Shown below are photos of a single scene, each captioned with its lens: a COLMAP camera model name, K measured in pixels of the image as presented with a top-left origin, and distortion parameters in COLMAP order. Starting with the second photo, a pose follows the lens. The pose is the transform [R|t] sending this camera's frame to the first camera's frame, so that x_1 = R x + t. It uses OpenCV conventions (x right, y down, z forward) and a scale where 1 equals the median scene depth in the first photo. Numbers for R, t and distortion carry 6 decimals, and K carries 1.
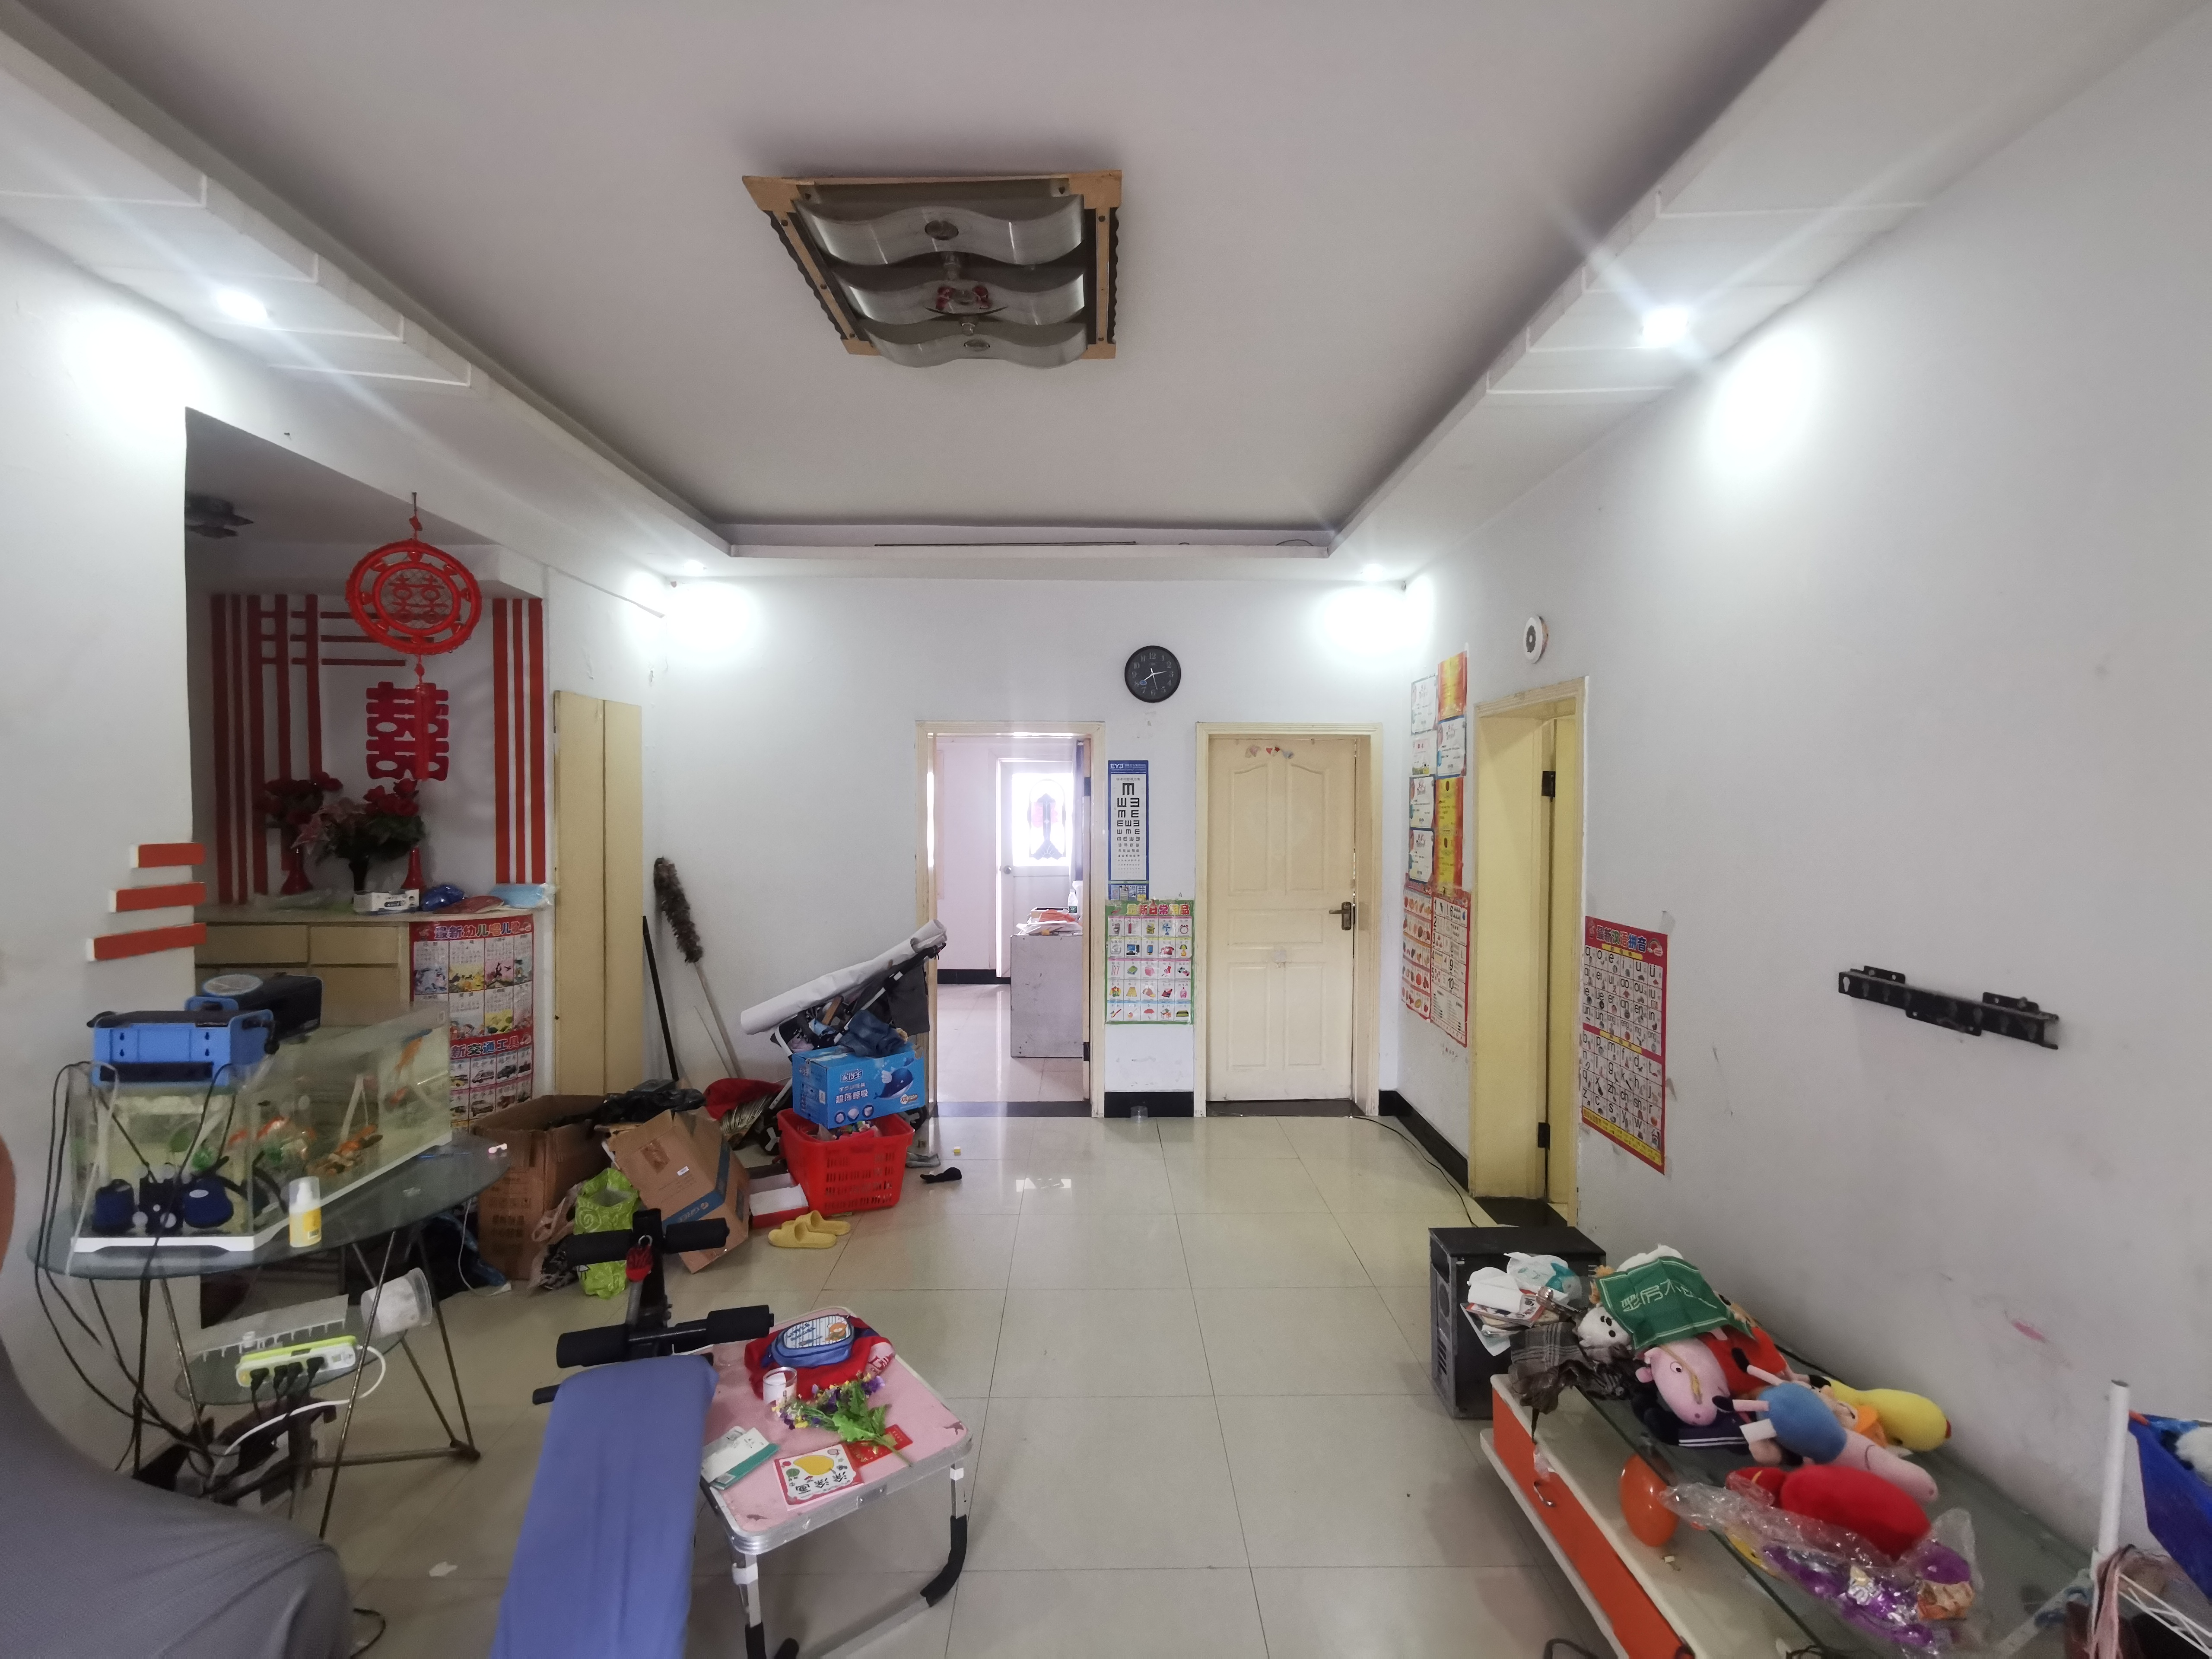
lens RADIAL K [[1020.4, 0, 1106.0], [0, 1020.4, 831.6], [0, 0, 1]] dist [0.002425, 0.000681]
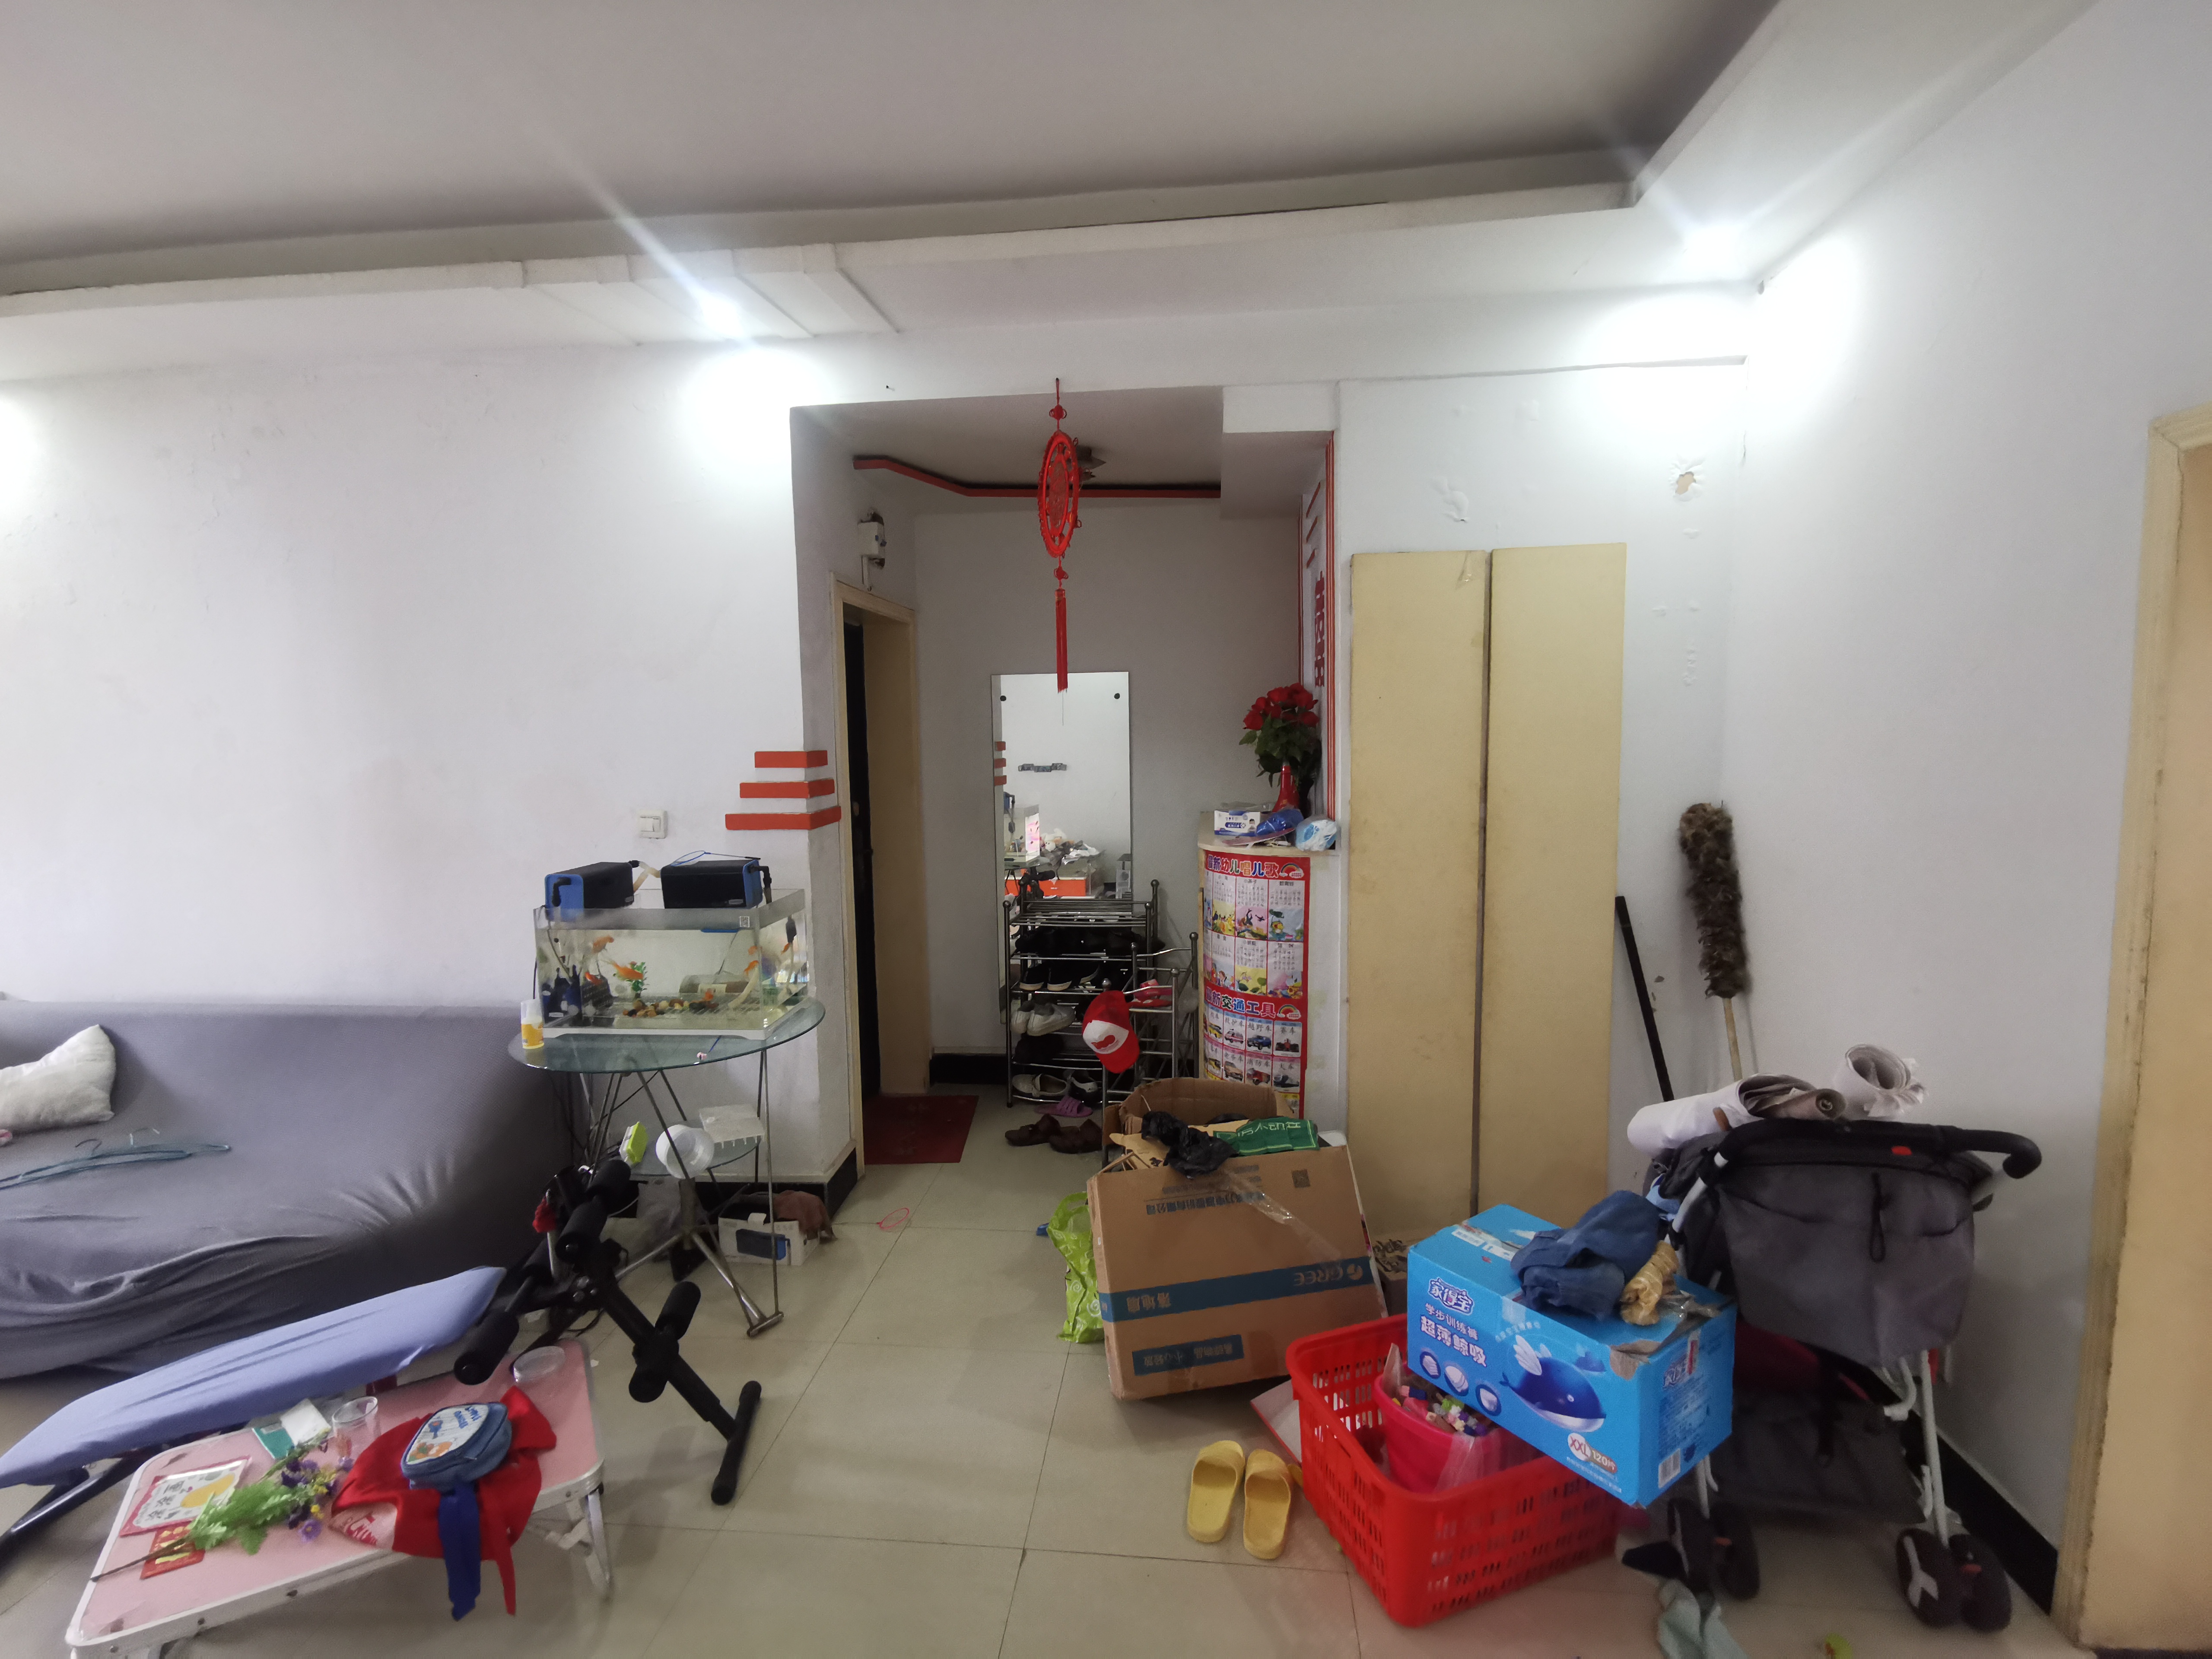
lens RADIAL K [[1020.4, 0, 1106.4], [0, 1020.4, 825.0], [0, 0, 1]] dist [0.002425, 0.000681]
pose [[-0.126640, 0.094542, -0.987433, 0.219963], [-0.013071, 0.995202, 0.096963, -0.016577], [0.991863, 0.025186, -0.124797, 0.962270]]
